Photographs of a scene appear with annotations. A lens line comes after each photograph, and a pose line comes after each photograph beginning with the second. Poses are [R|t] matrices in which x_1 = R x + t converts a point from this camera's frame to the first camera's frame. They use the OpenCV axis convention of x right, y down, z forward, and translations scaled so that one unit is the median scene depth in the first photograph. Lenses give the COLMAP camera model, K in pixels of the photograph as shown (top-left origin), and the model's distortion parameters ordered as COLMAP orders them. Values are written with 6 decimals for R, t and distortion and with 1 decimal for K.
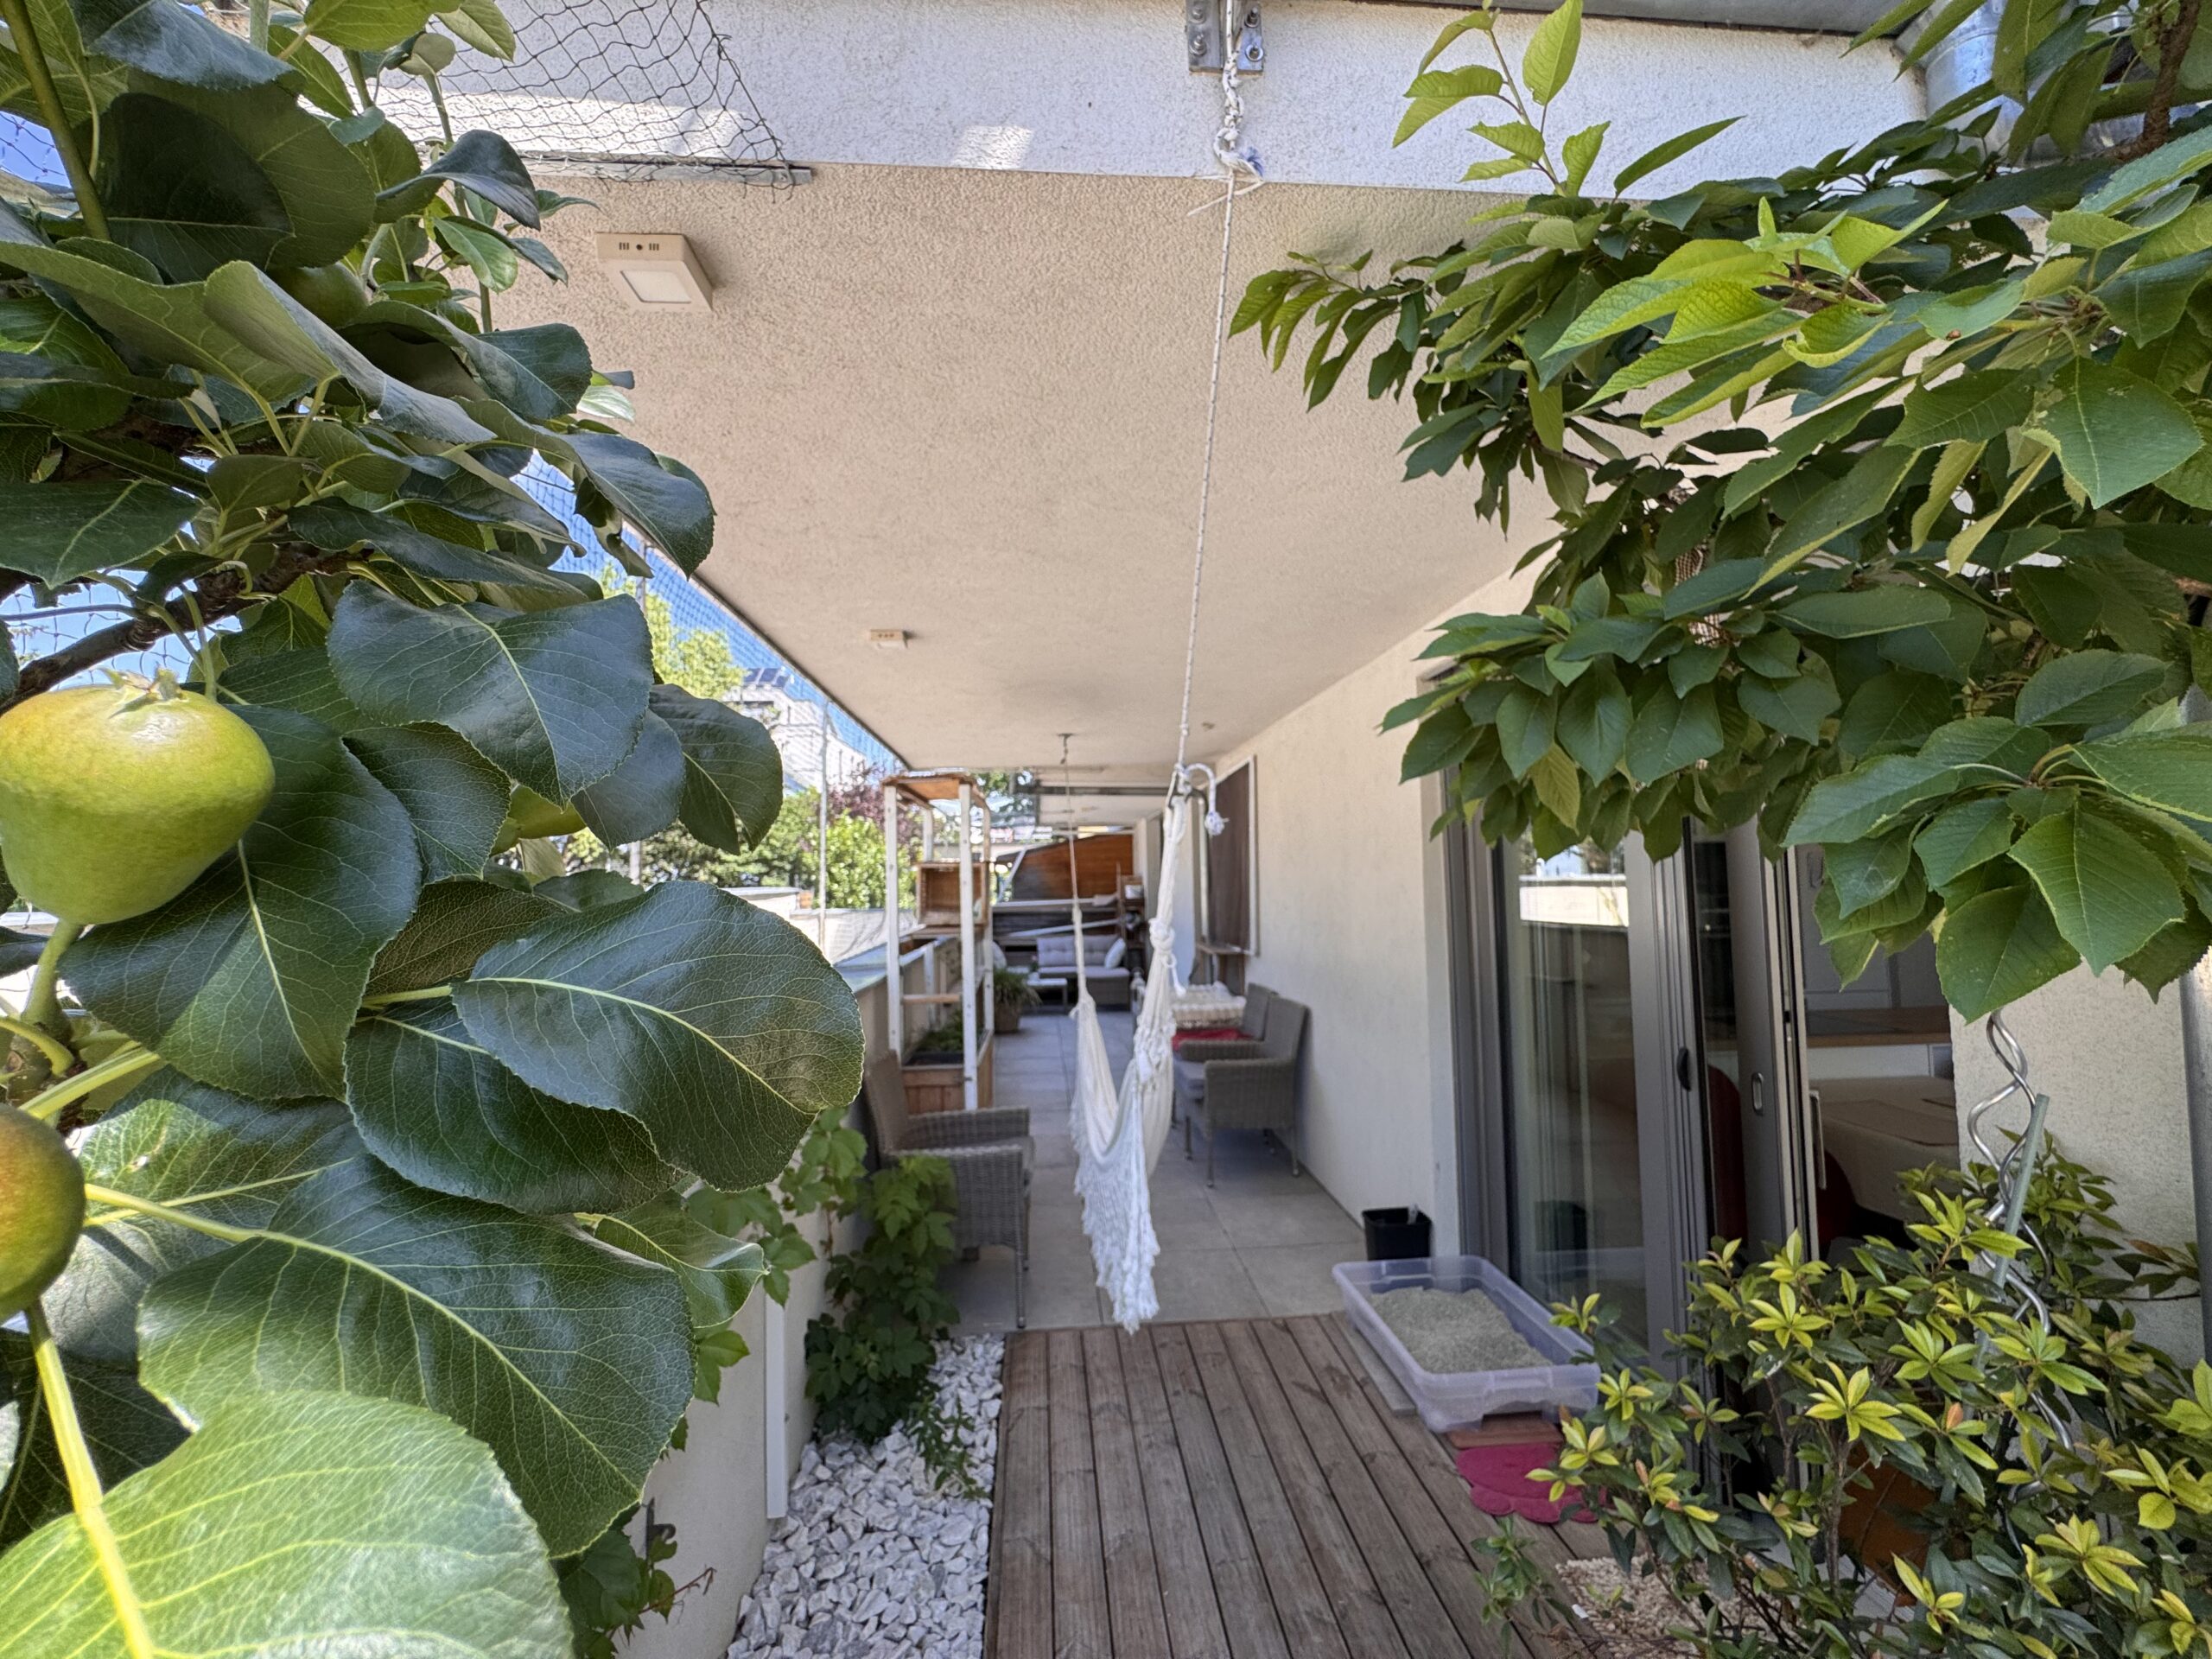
lens RADIAL K [[884.5, 0, 1105.2], [0, 884.5, 827.9], [0, 0, 1]] dist [-0.004043, 0.000361]
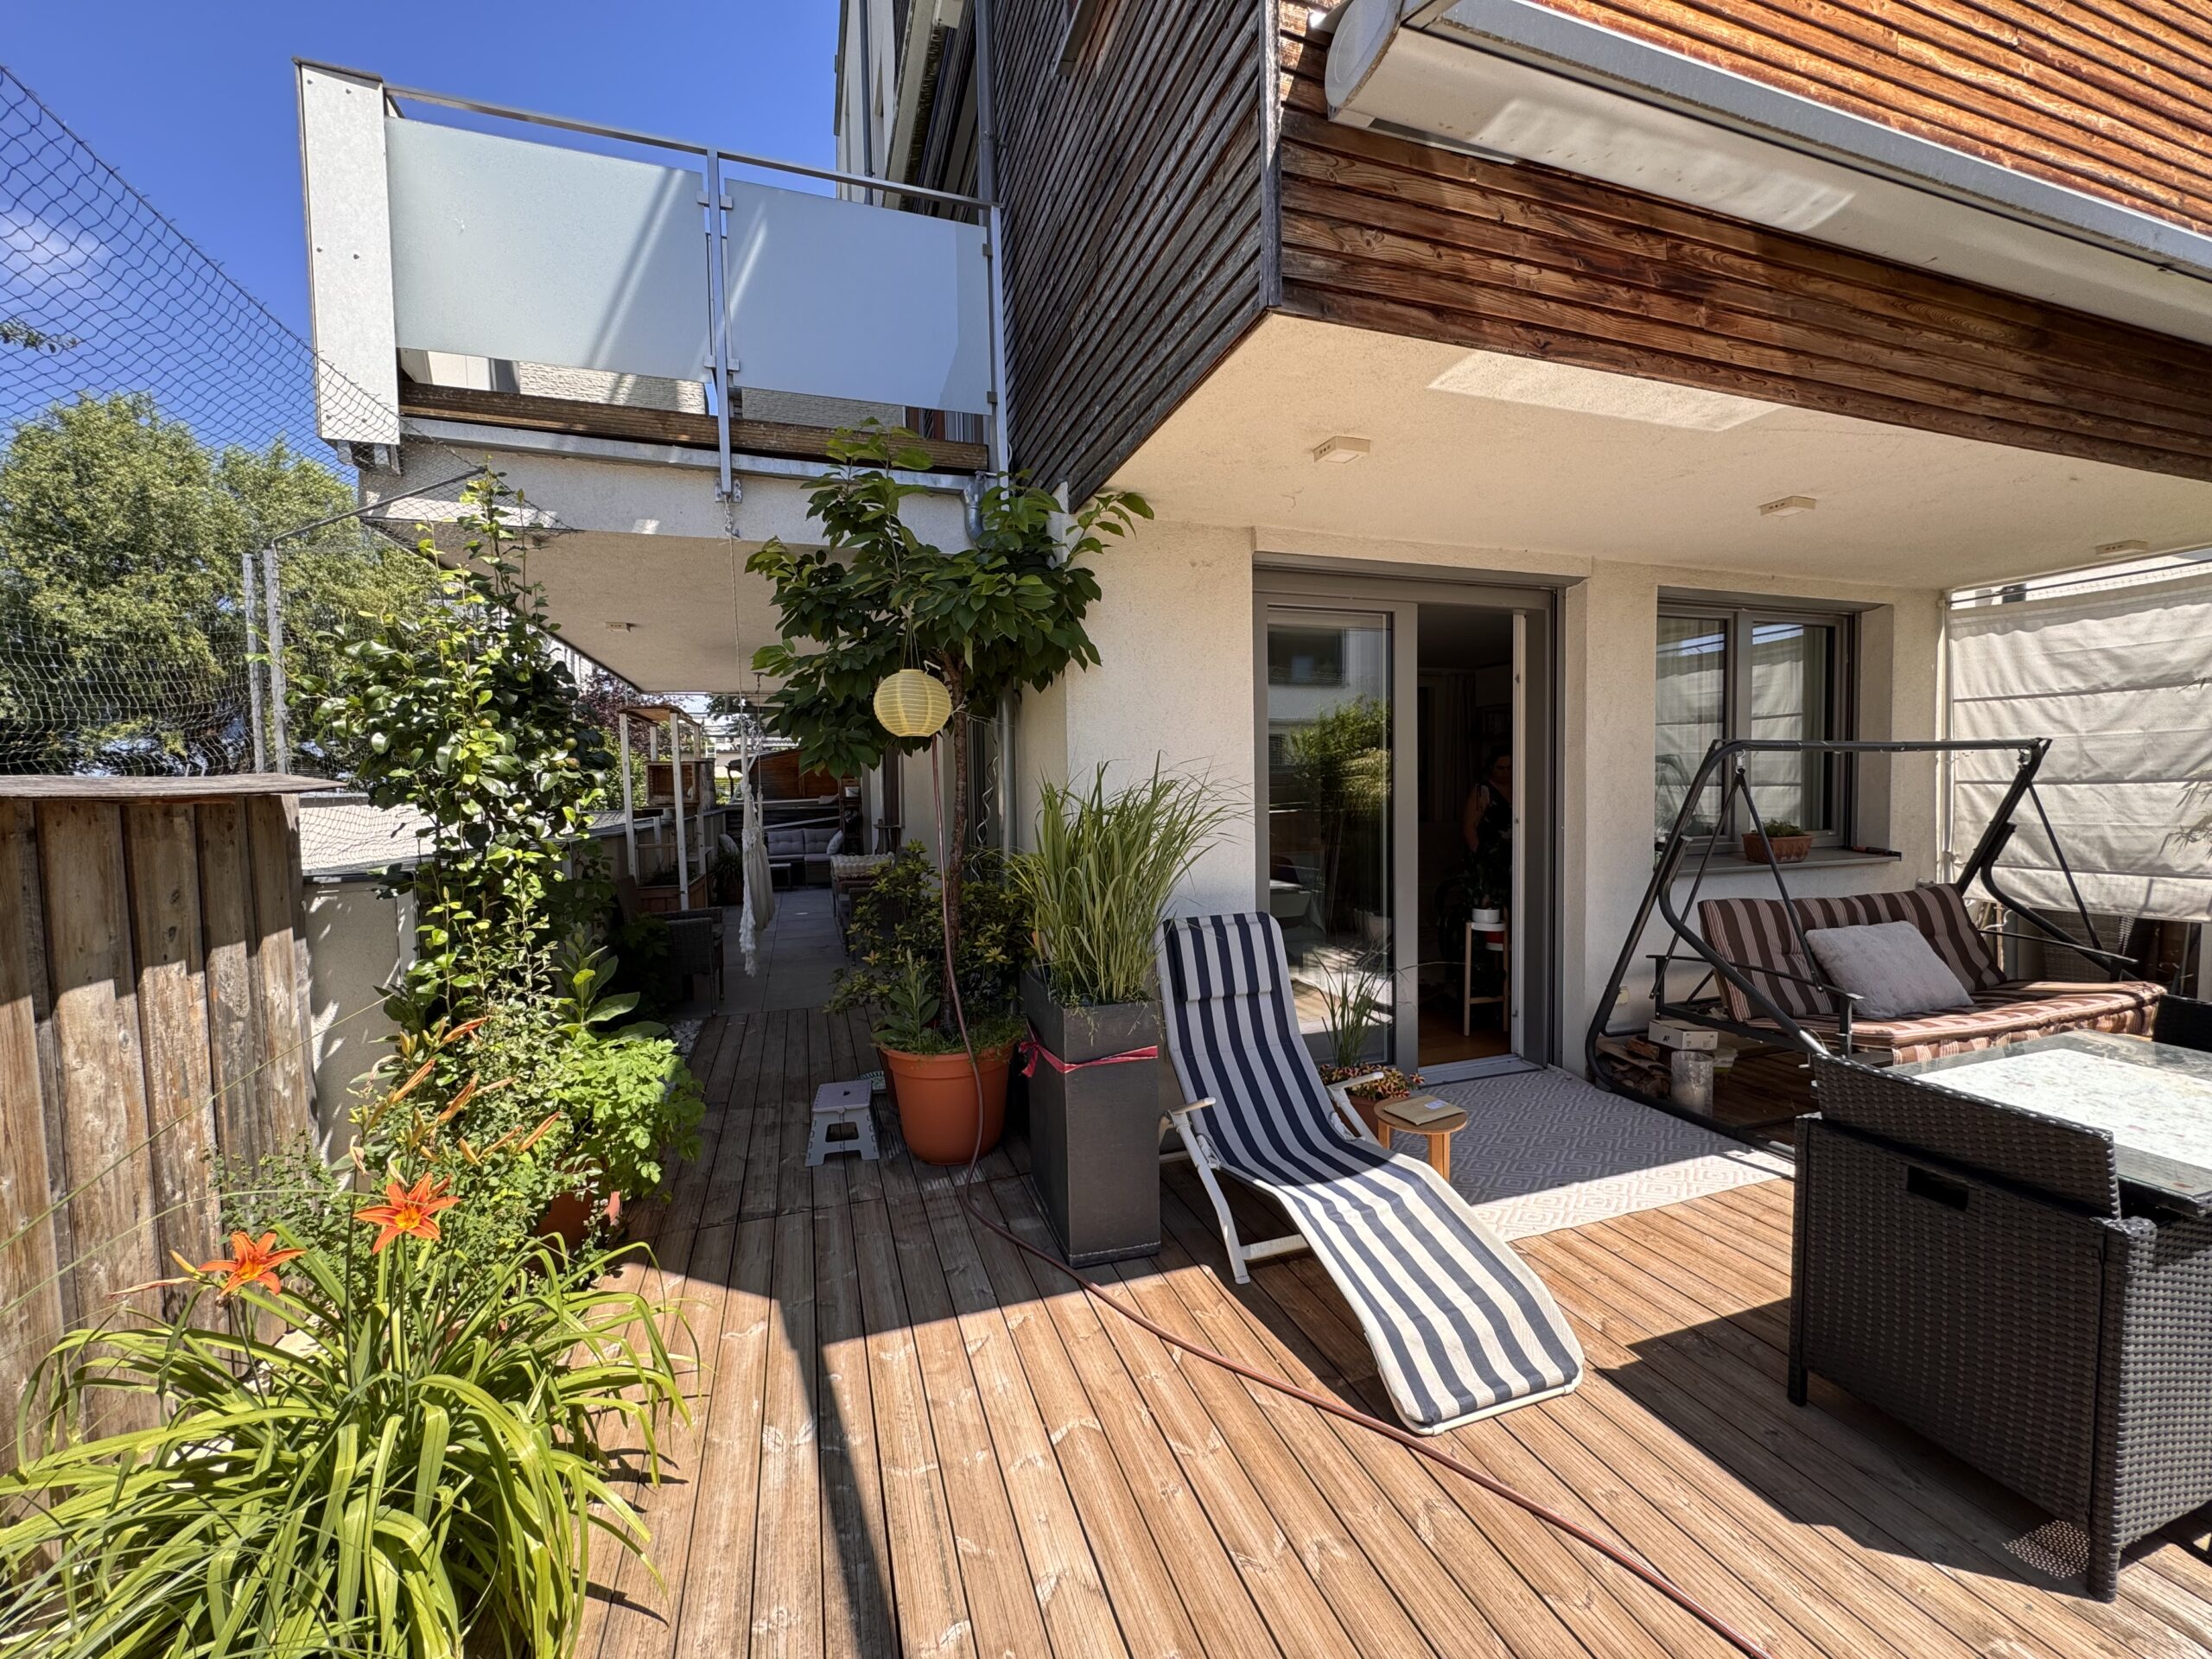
lens RADIAL K [[884.5, 0, 1105.2], [0, 884.5, 827.9], [0, 0, 1]] dist [-0.004043, 0.000361]
pose [[0.967823, -0.015272, 0.251166, 0.172721], [-0.010790, 0.994720, 0.102060, -0.012892], [-0.251399, -0.101486, 0.962548, -0.681757]]
